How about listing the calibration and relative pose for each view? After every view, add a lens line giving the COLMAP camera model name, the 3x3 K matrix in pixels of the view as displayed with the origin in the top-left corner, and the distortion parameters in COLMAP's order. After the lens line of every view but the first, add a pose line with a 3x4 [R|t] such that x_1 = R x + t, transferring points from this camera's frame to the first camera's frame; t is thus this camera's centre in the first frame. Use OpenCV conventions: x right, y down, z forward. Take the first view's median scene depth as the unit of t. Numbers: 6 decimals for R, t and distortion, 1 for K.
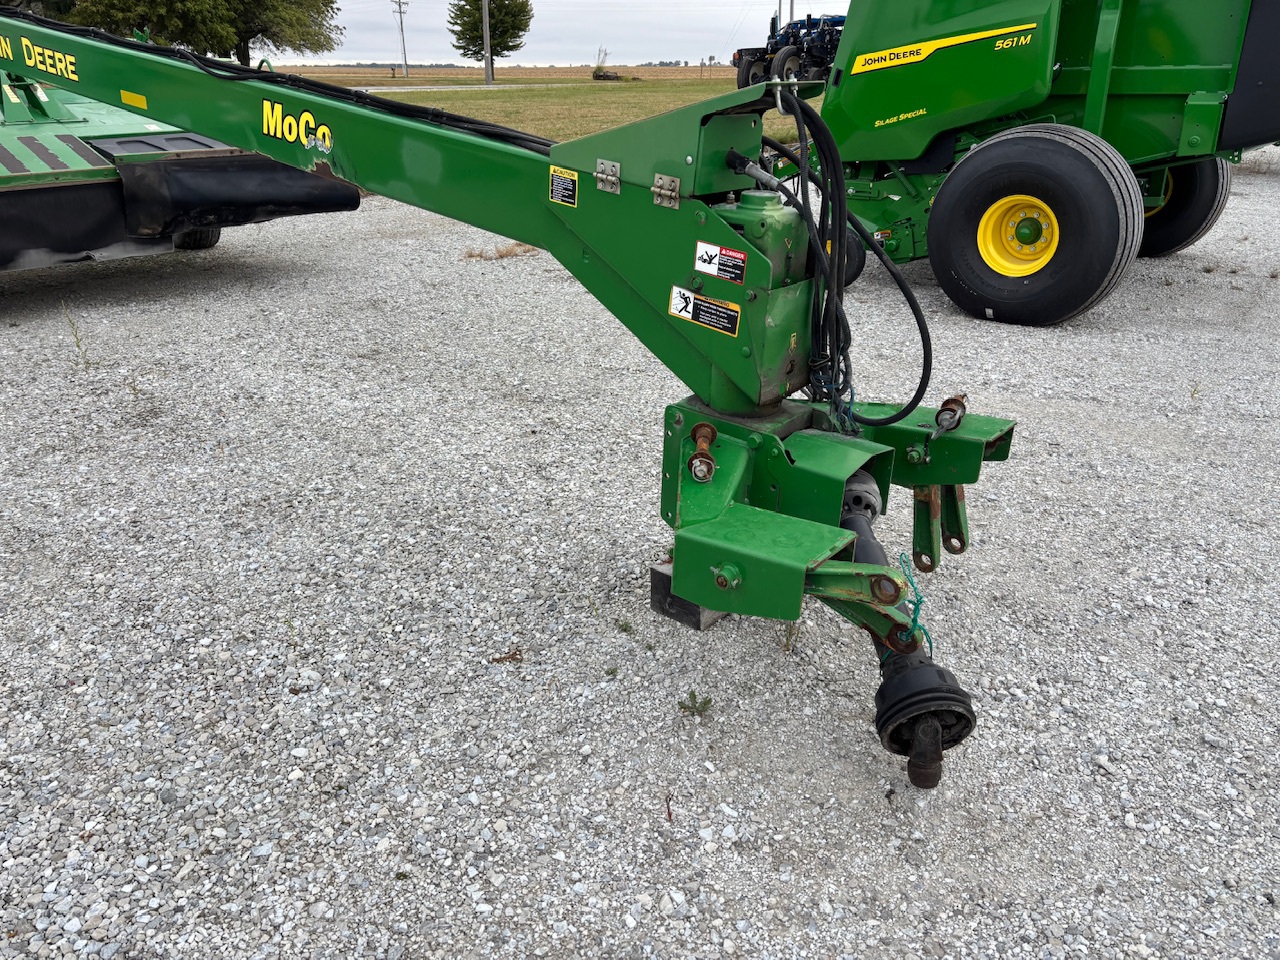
lens RADIAL K [[960.2, 0, 662.8], [0, 960.2, 489.7], [0, 0, 1]] dist [0.050261, -0.060395]
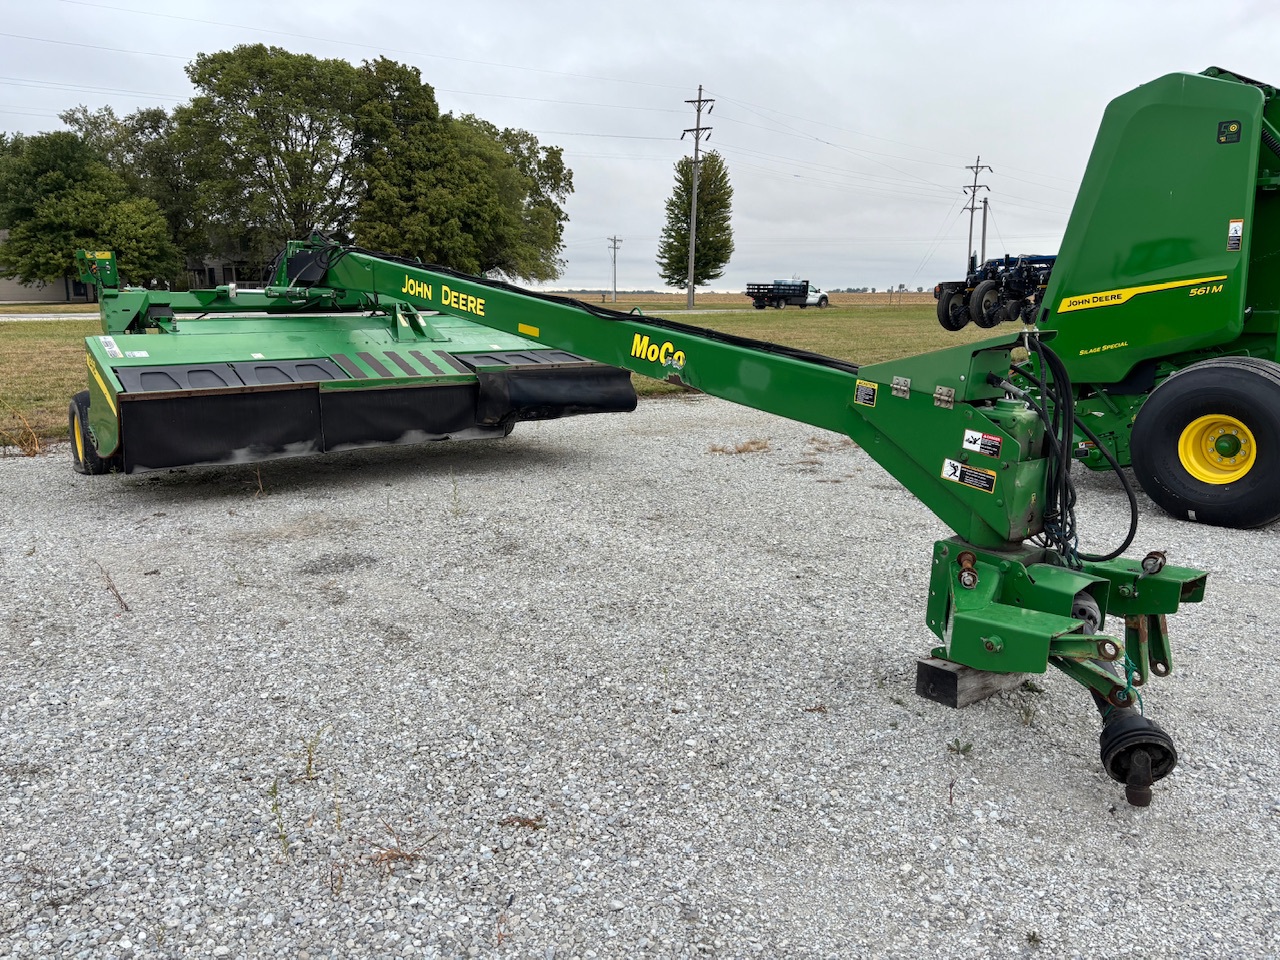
lens RADIAL K [[966.8, 0, 640.0], [0, 966.8, 480.0], [0, 0, 1]] dist [0.048305, -0.056336]
pose [[0.978236, 0.046057, -0.202319, -0.131134], [-0.089247, 0.973646, -0.209875, 0.157508], [0.187321, 0.223364, 0.956567, -0.454961]]
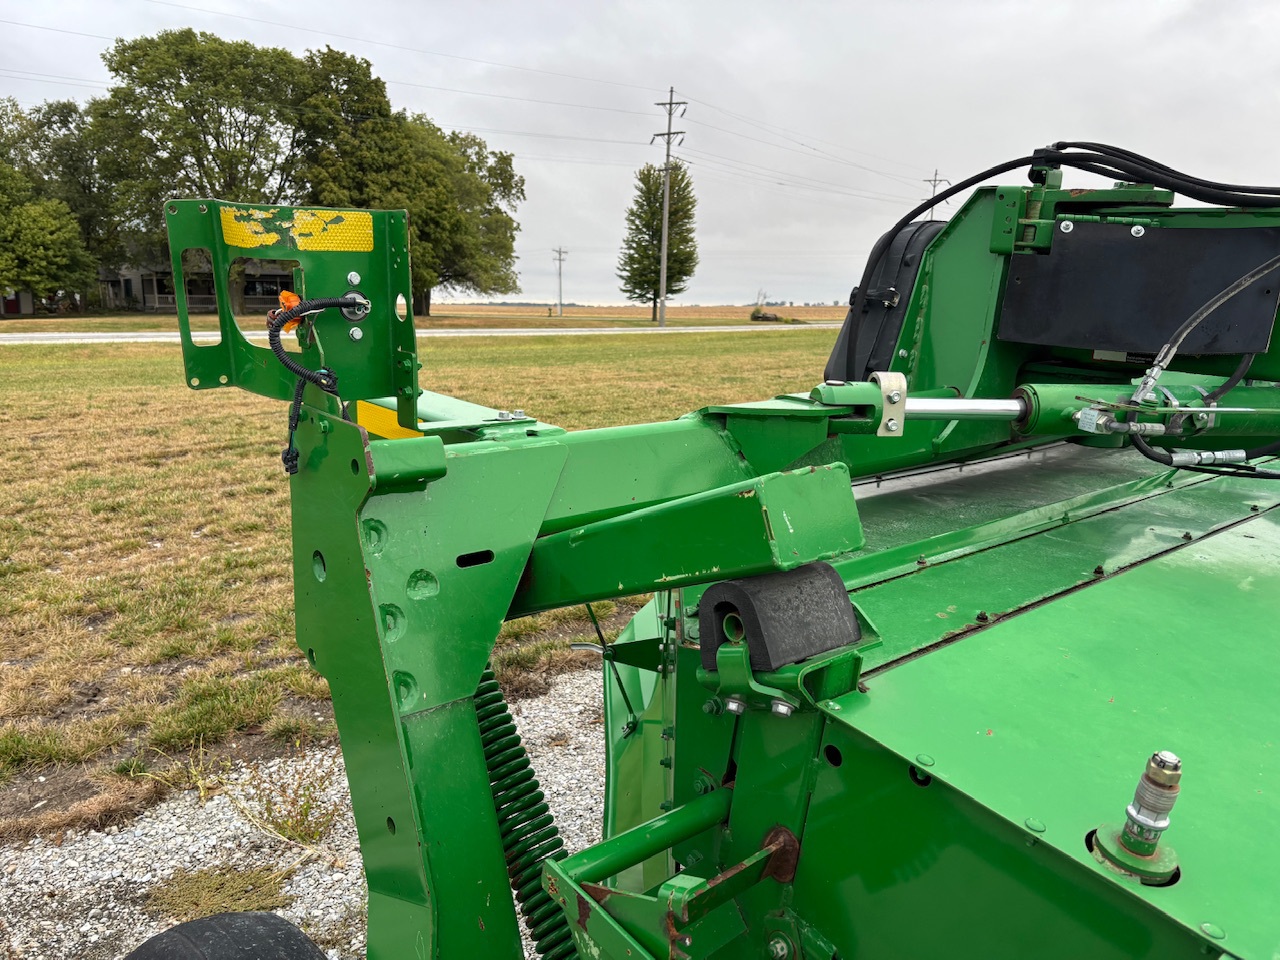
lens RADIAL K [[972.3, 0, 637.3], [0, 972.3, 473.4], [0, 0, 1]] dist [0.050313, -0.065254]
pose [[0.991150, 0.031590, -0.128937, -2.176412], [-0.061554, 0.969912, -0.235546, -0.775173], [0.117616, 0.241398, 0.963272, 1.532530]]
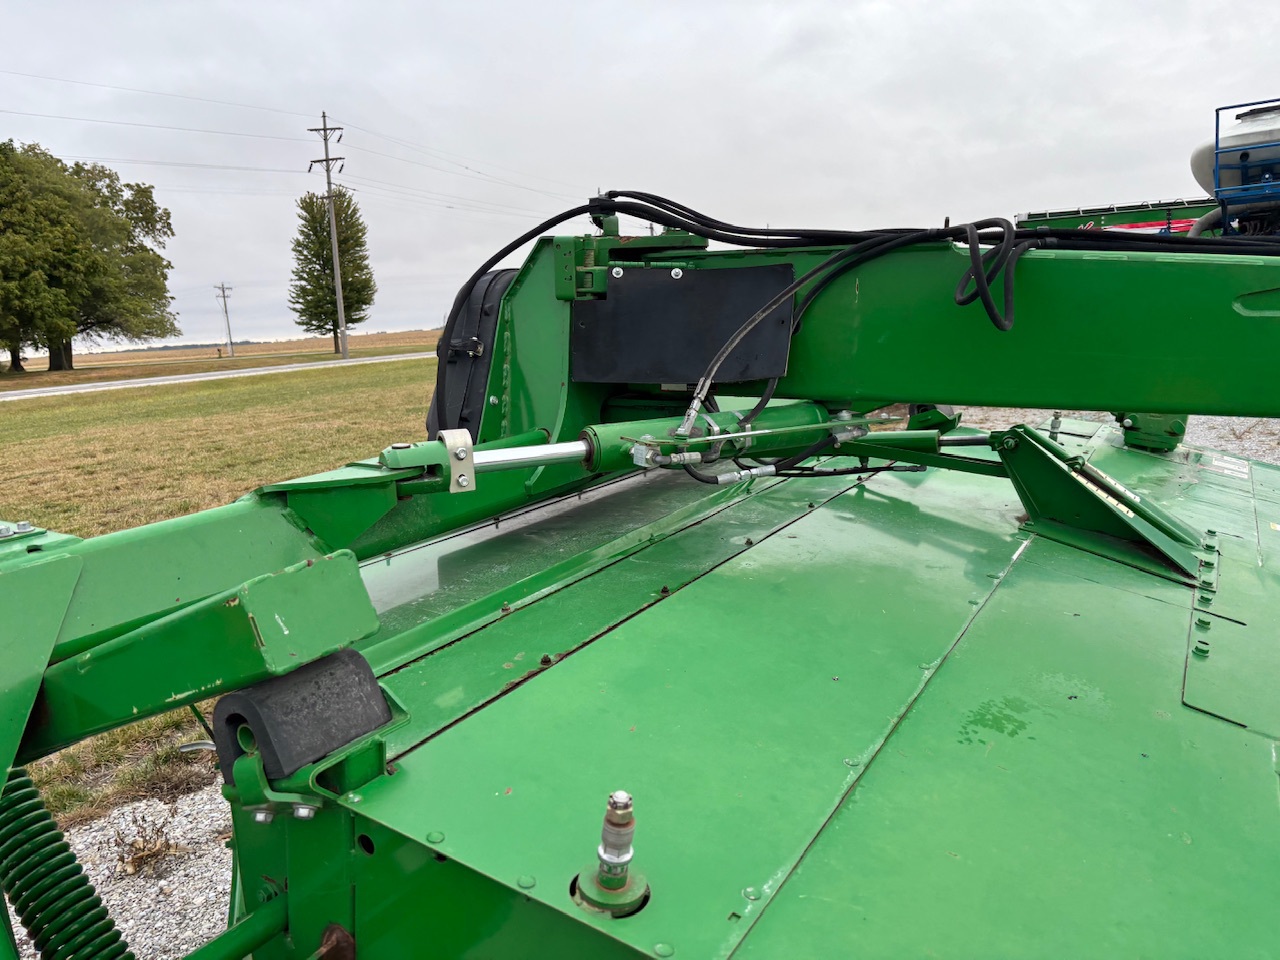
lens RADIAL K [[966.8, 0, 640.0], [0, 966.8, 480.0], [0, 0, 1]] dist [0.048305, -0.056336]
pose [[0.980986, -0.095778, 0.168799, -2.083931], [0.134693, 0.962168, -0.236833, -0.797685], [-0.139730, 0.255066, 0.956774, 1.519806]]
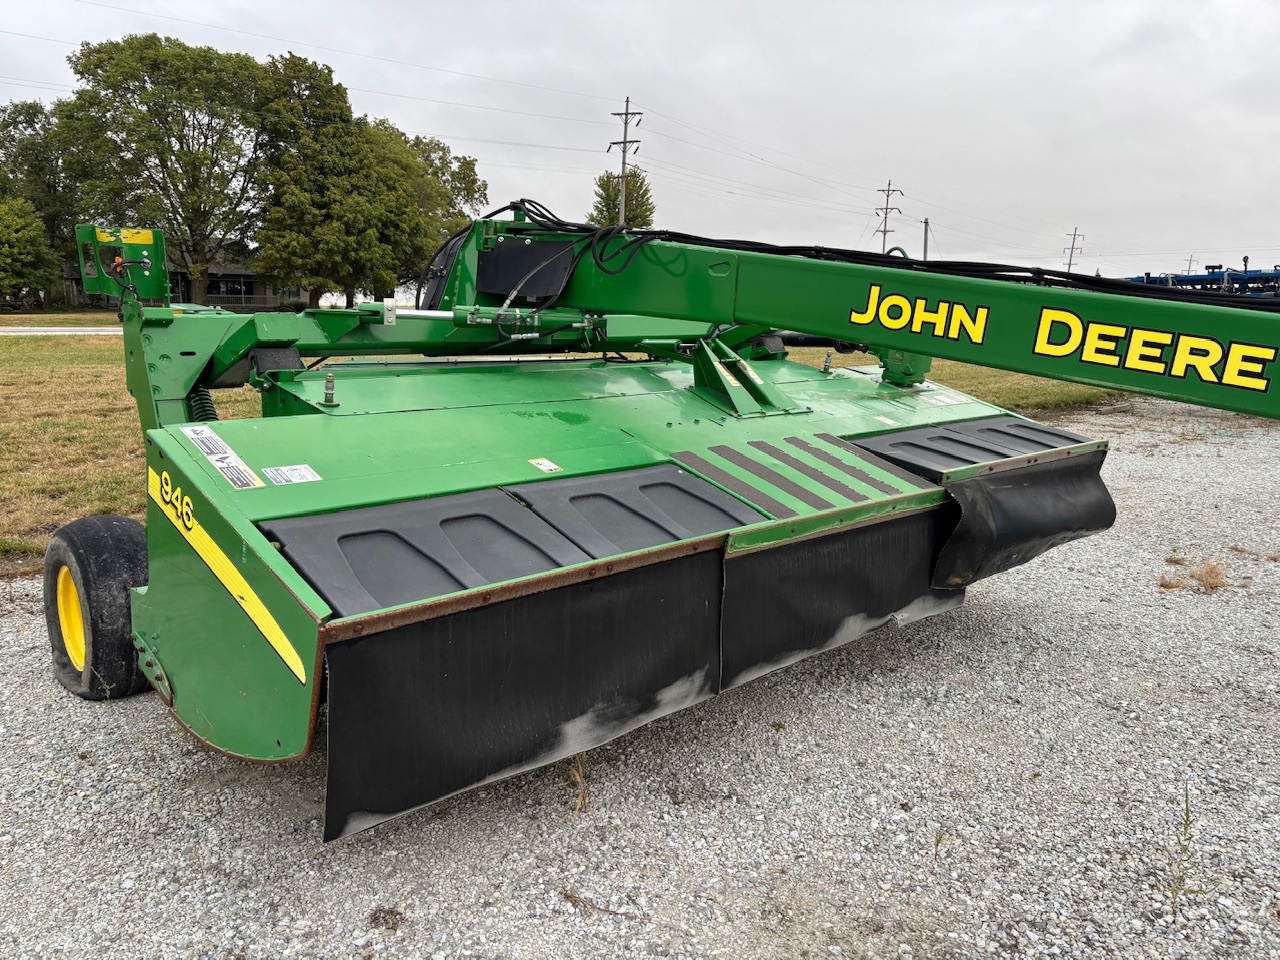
lens RADIAL K [[966.5, 0, 634.8], [0, 966.5, 476.0], [0, 0, 1]] dist [0.067990, -0.087159]
pose [[0.994134, 0.036181, -0.101925, -1.520085], [-0.059728, 0.969307, -0.238489, -0.369963], [0.090168, 0.243177, 0.965782, 0.742217]]
